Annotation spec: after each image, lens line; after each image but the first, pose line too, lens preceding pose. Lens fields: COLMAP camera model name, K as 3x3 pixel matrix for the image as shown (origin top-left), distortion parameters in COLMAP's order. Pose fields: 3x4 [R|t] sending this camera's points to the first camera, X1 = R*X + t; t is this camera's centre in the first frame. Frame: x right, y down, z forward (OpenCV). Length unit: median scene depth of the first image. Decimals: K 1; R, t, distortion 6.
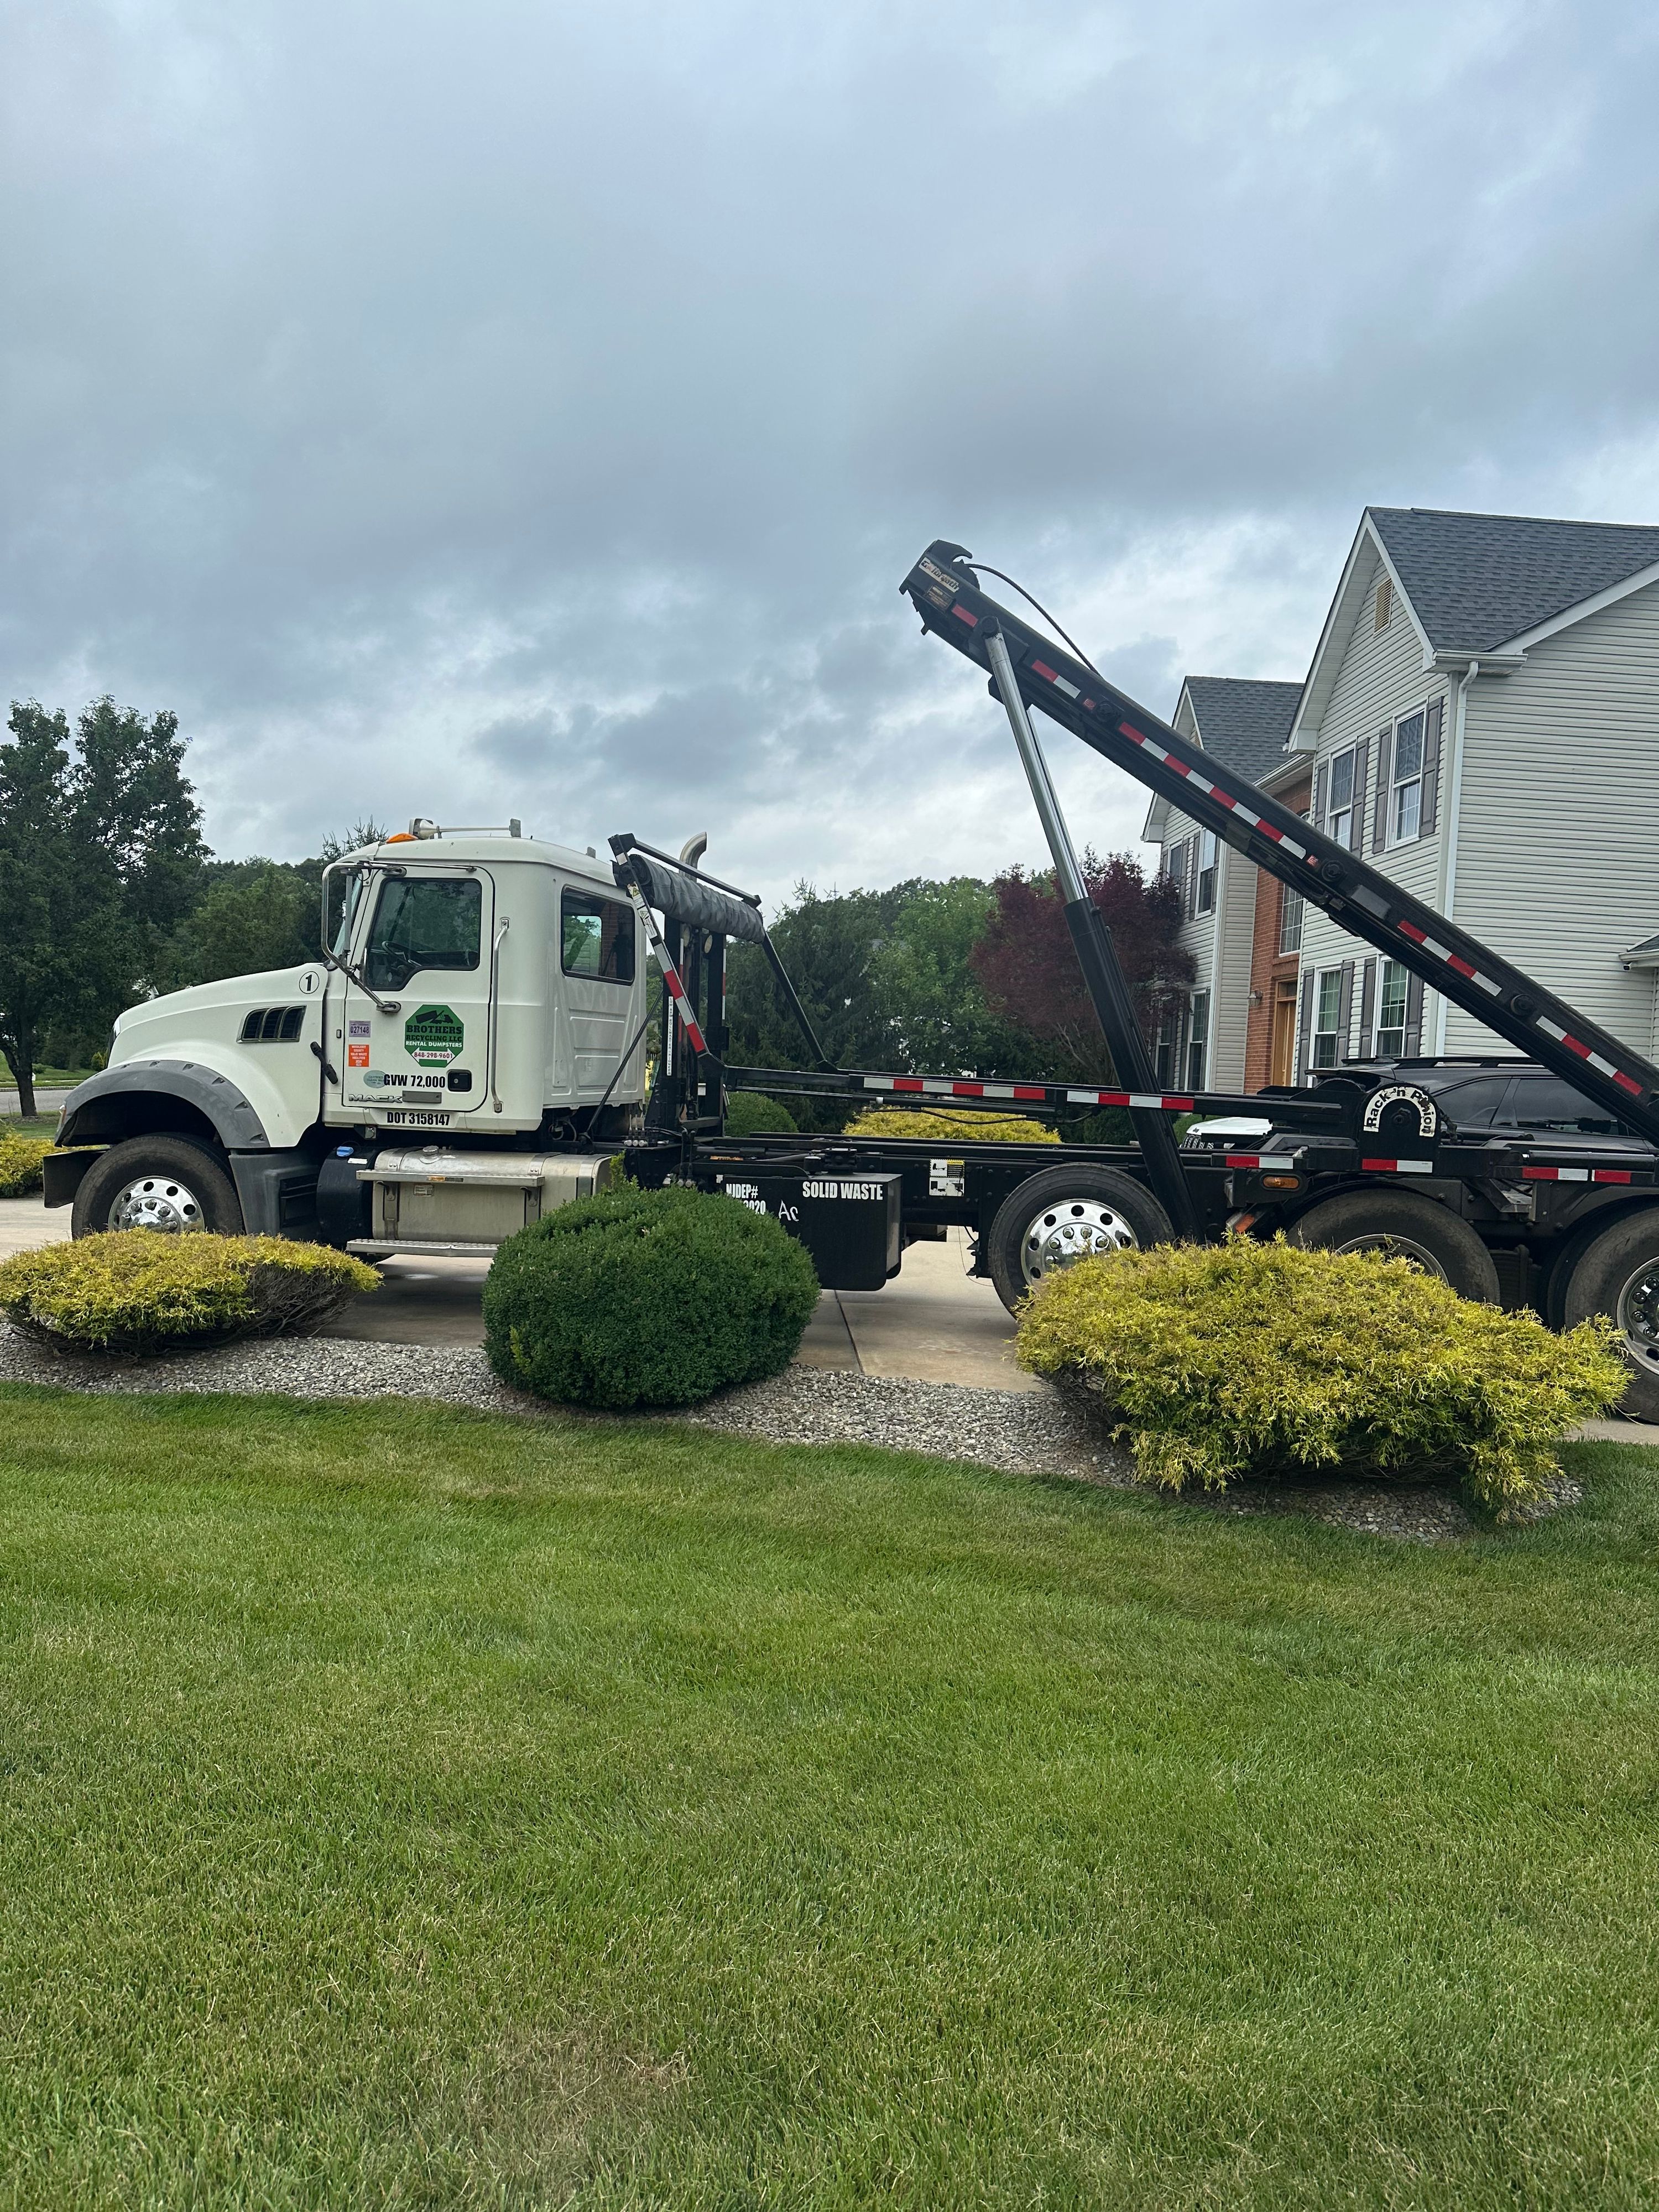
lens RADIAL K [[1435.0, 0, 831.8], [0, 1435.0, 1096.1], [0, 0, 1]] dist [0.149227, -0.308498]
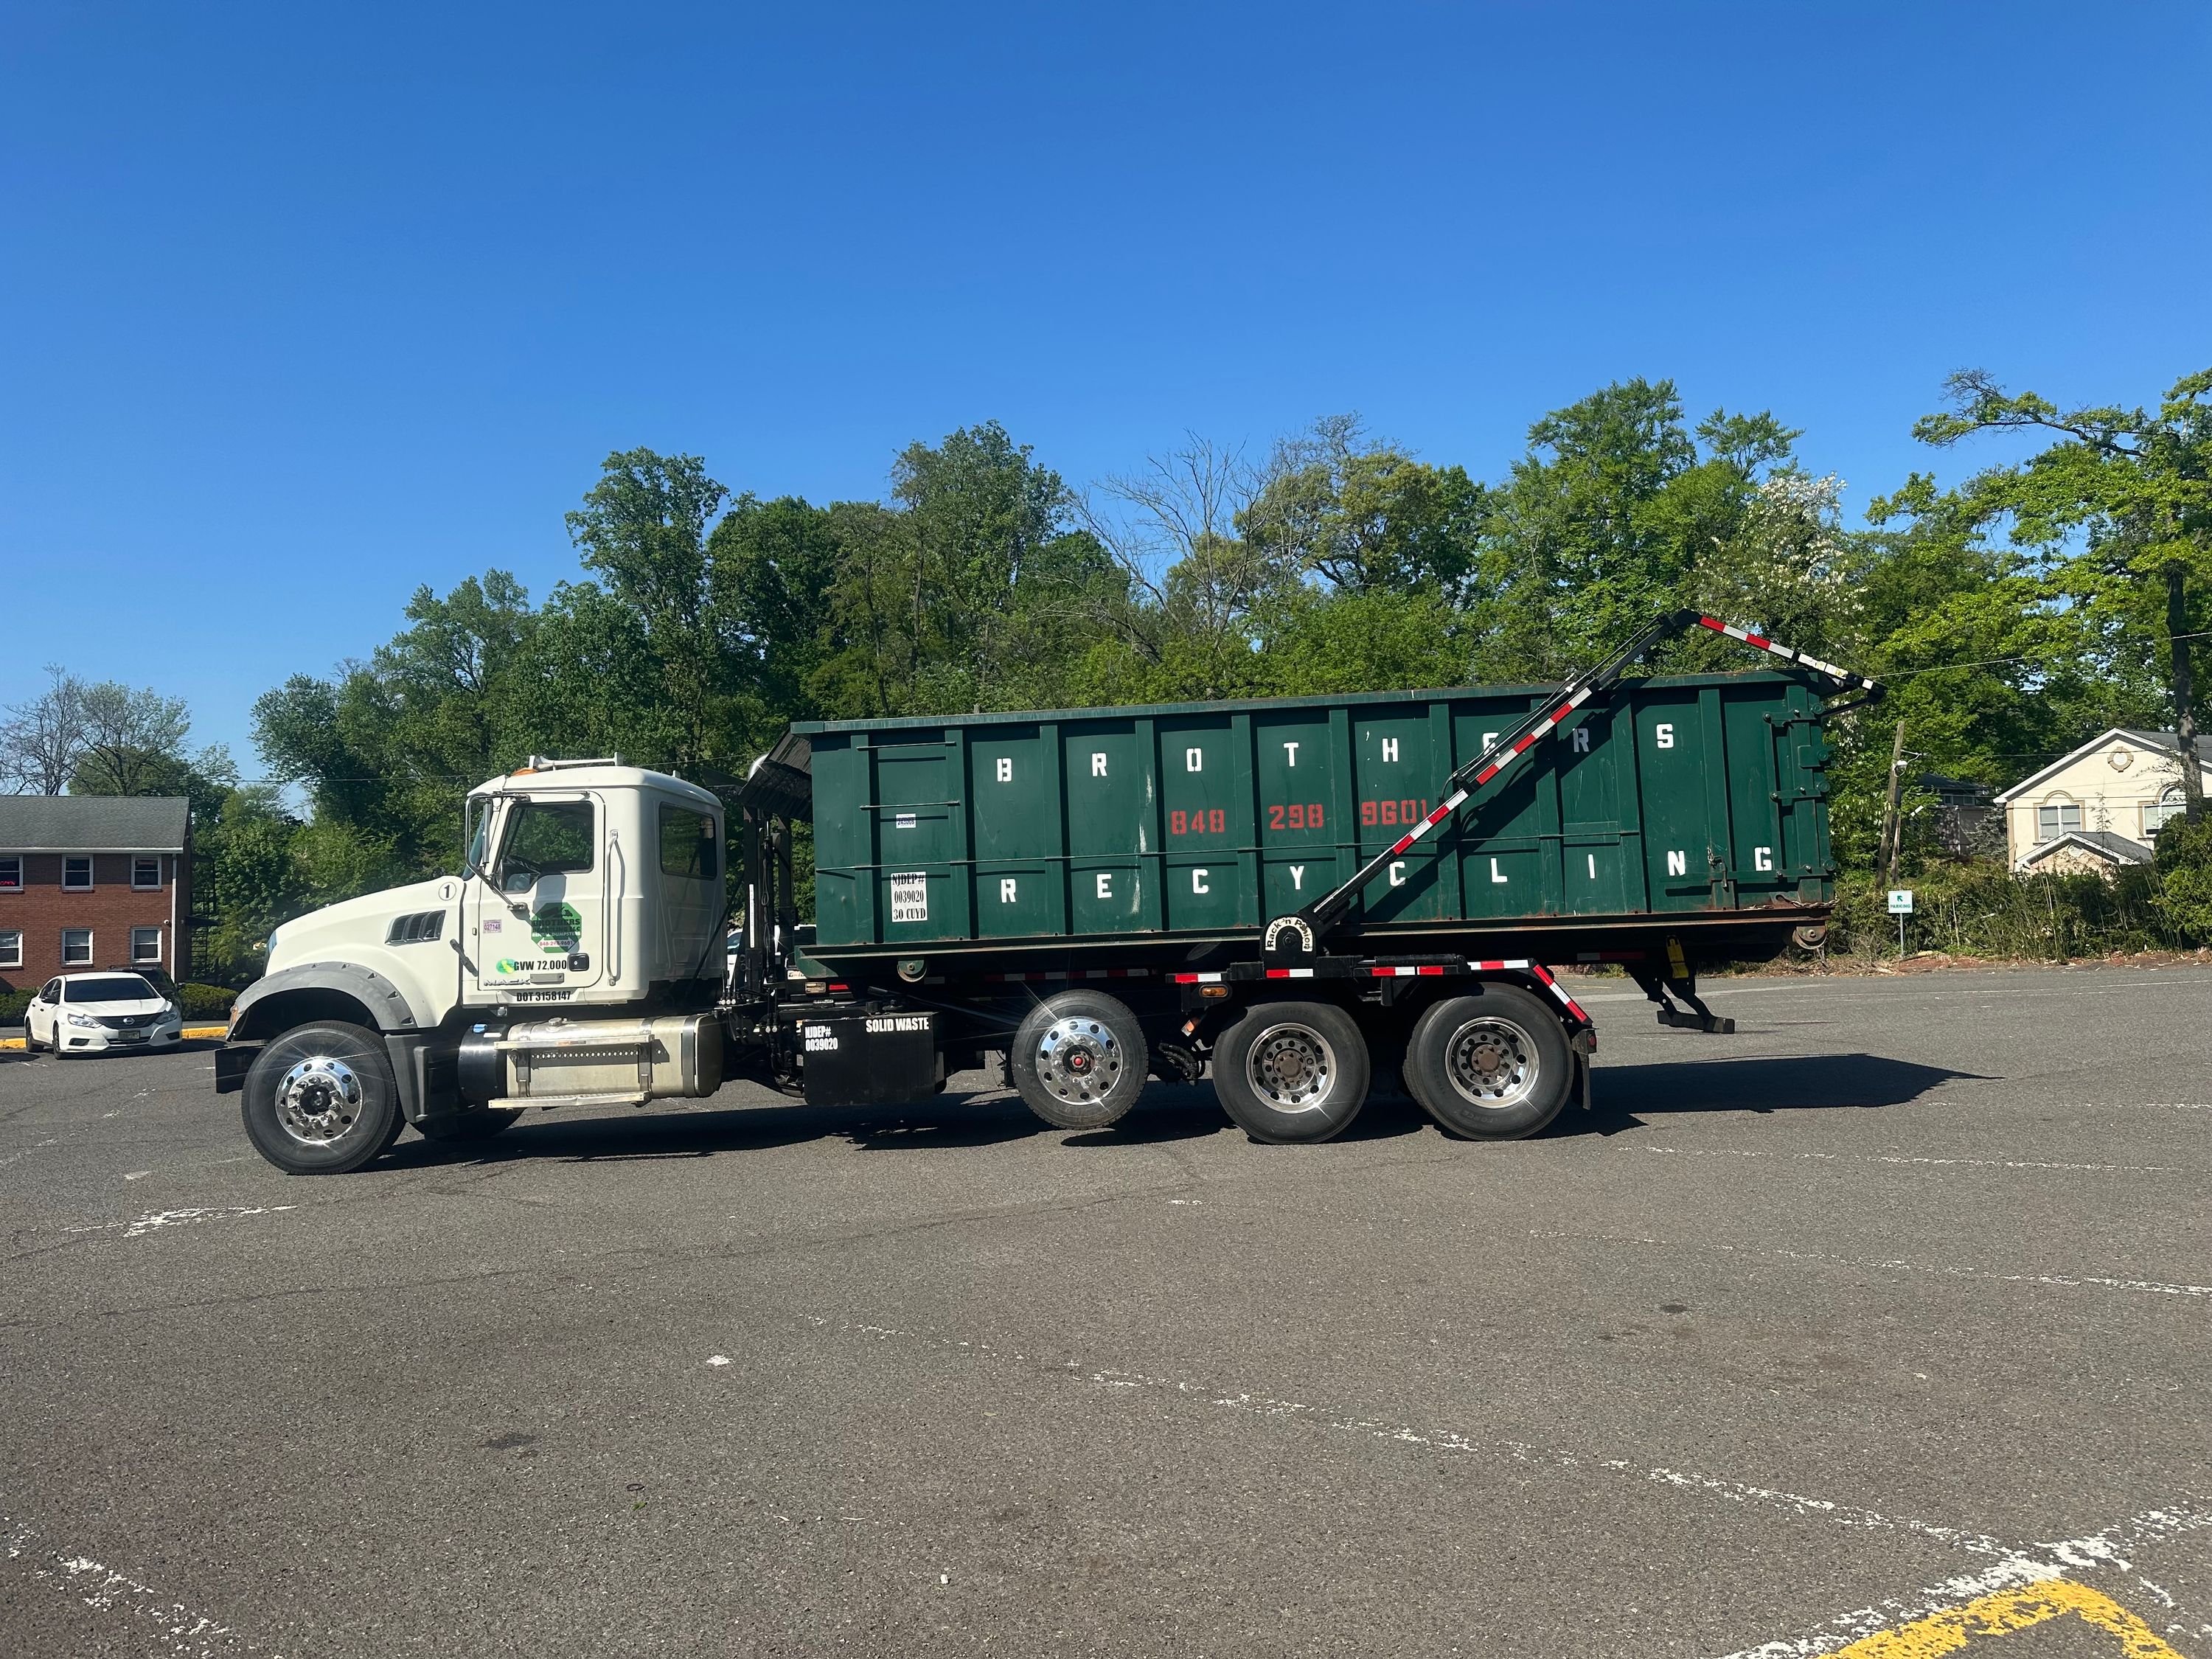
lens RADIAL K [[1619.9, 0, 1100.1], [0, 1619.9, 814.5], [0, 0, 1]] dist [0.180574, -0.386154]
pose [[0.989103, -0.049844, 0.138530, -0.005434], [0.064621, 0.992444, -0.104303, 0.038918], [-0.132284, 0.112118, 0.984850, -0.452602]]
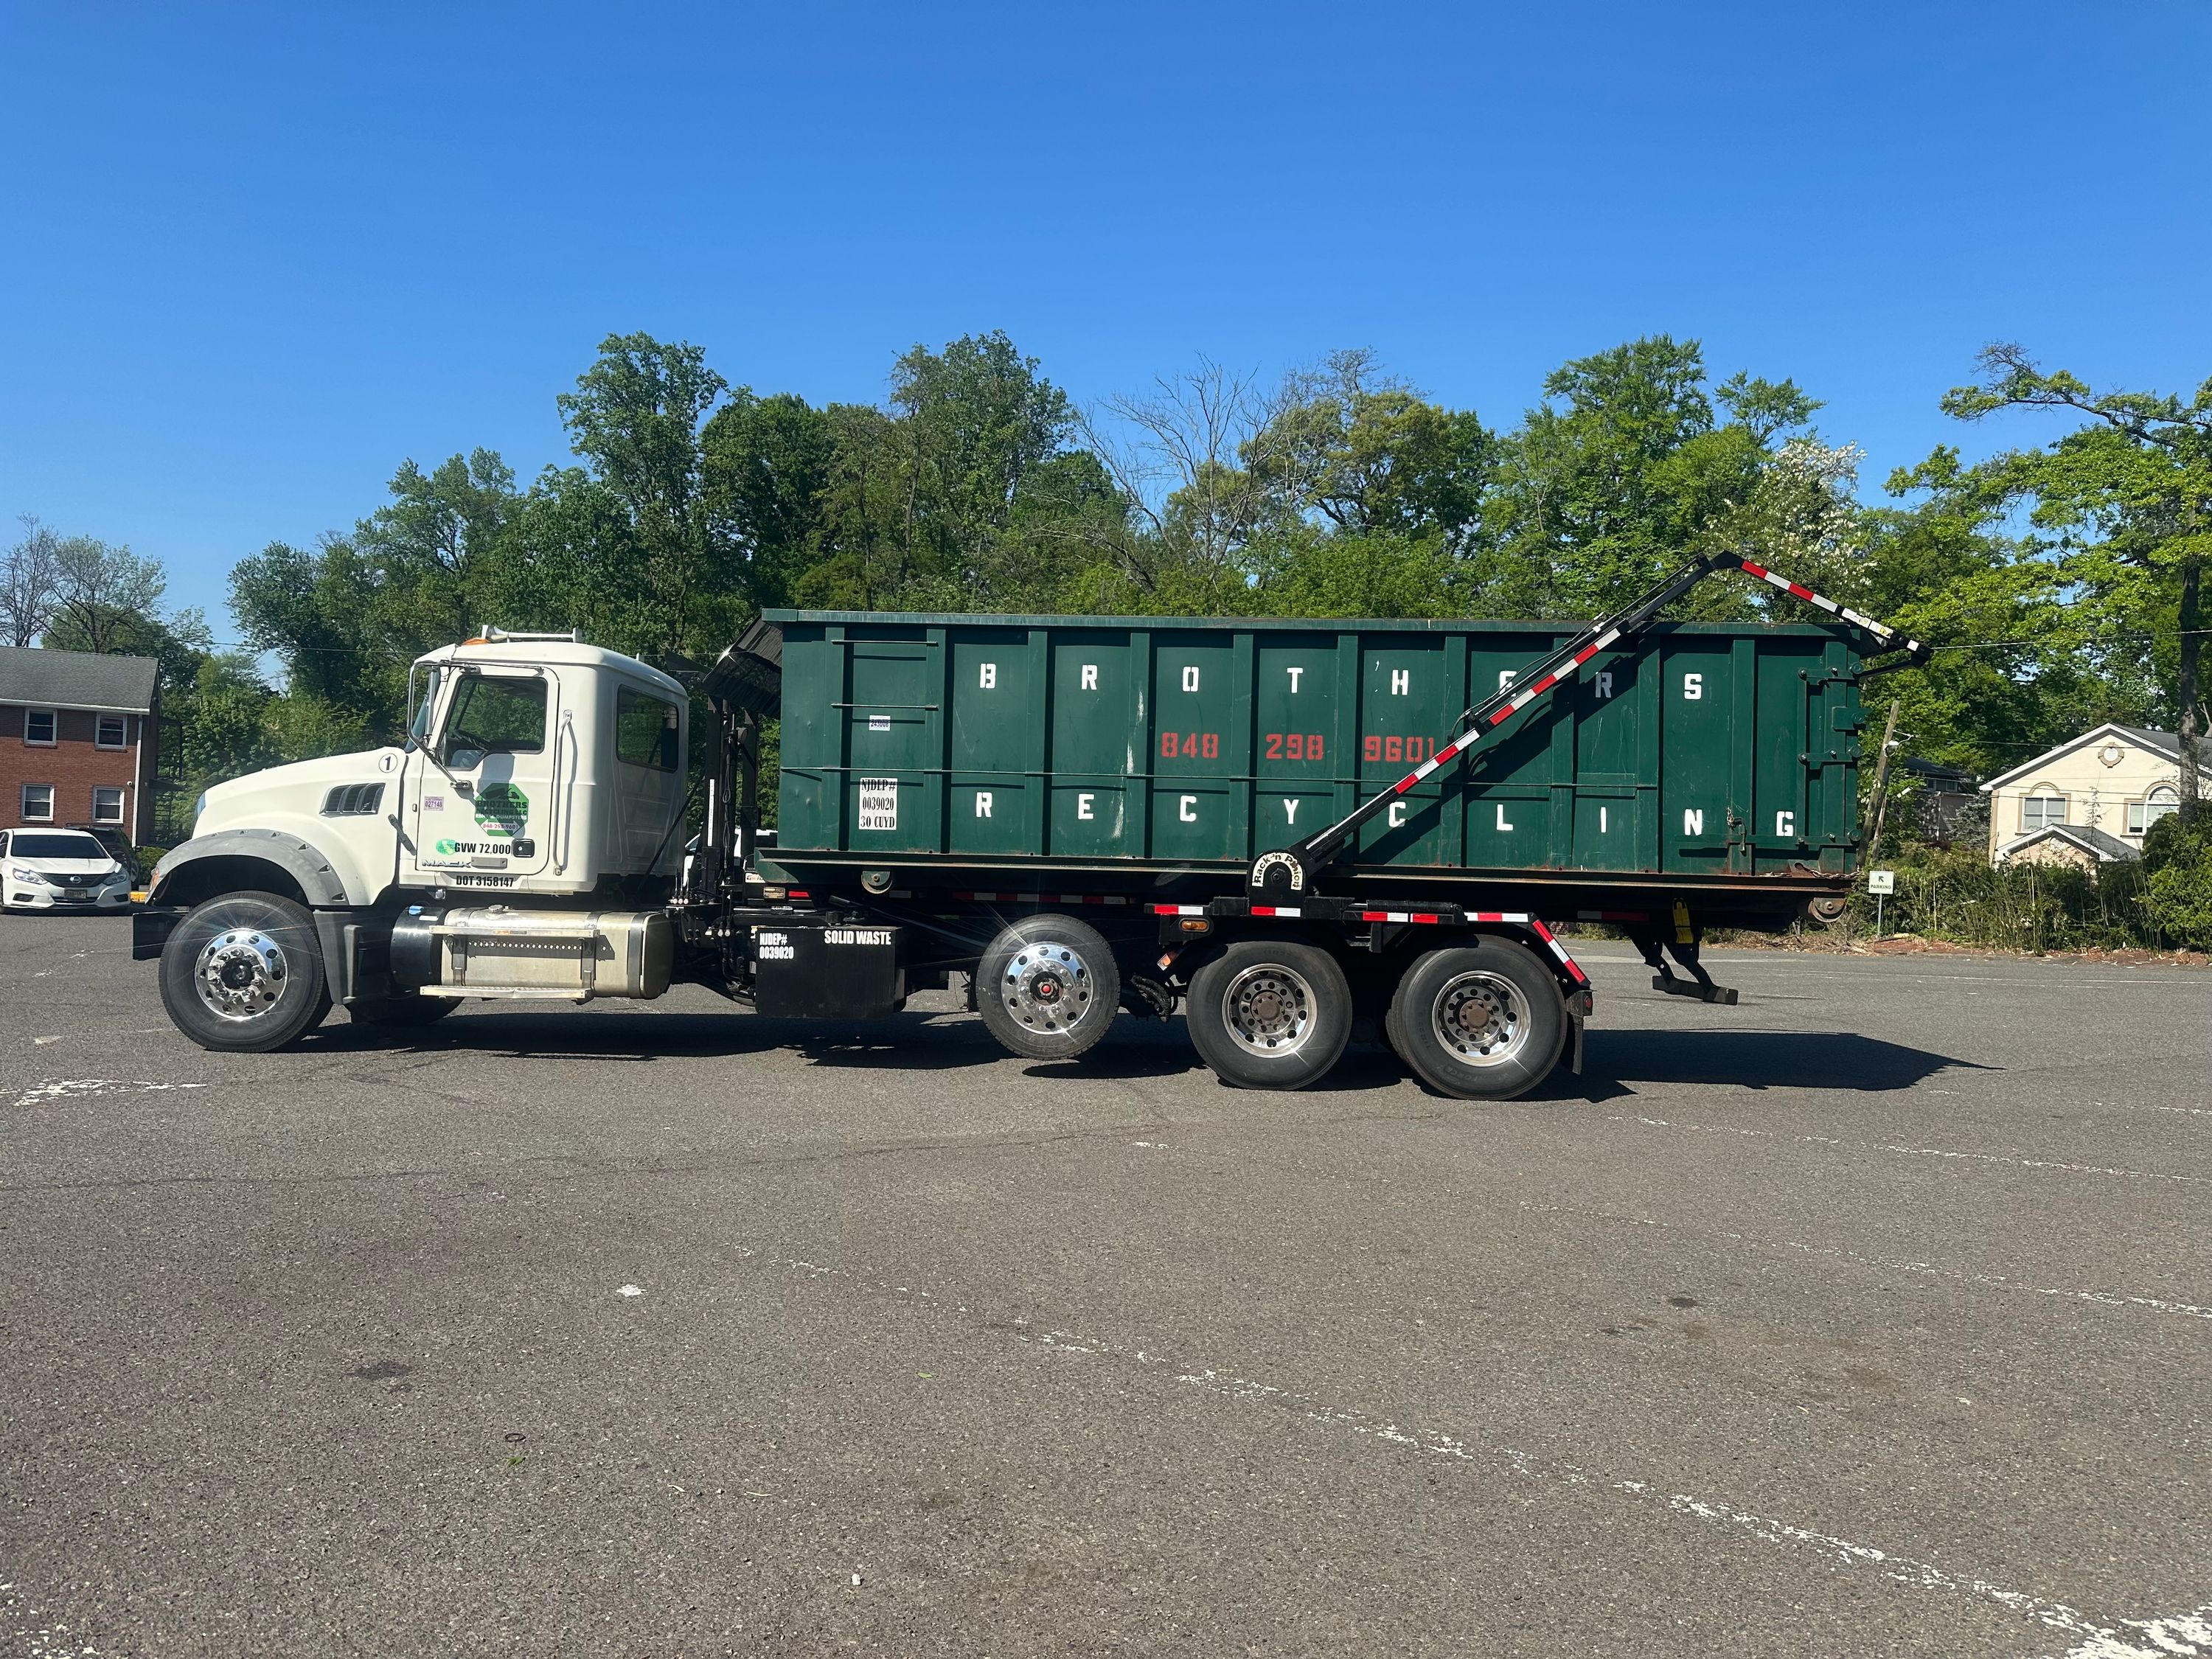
lens RADIAL K [[1616.3, 0, 1095.2], [0, 1616.3, 827.8], [0, 0, 1]] dist [0.168306, -0.357256]
pose [[0.988944, 0.010780, 0.147898, 0.001714], [-0.002988, 0.998600, -0.052804, 0.040832], [-0.148261, 0.051778, 0.987592, -0.370196]]
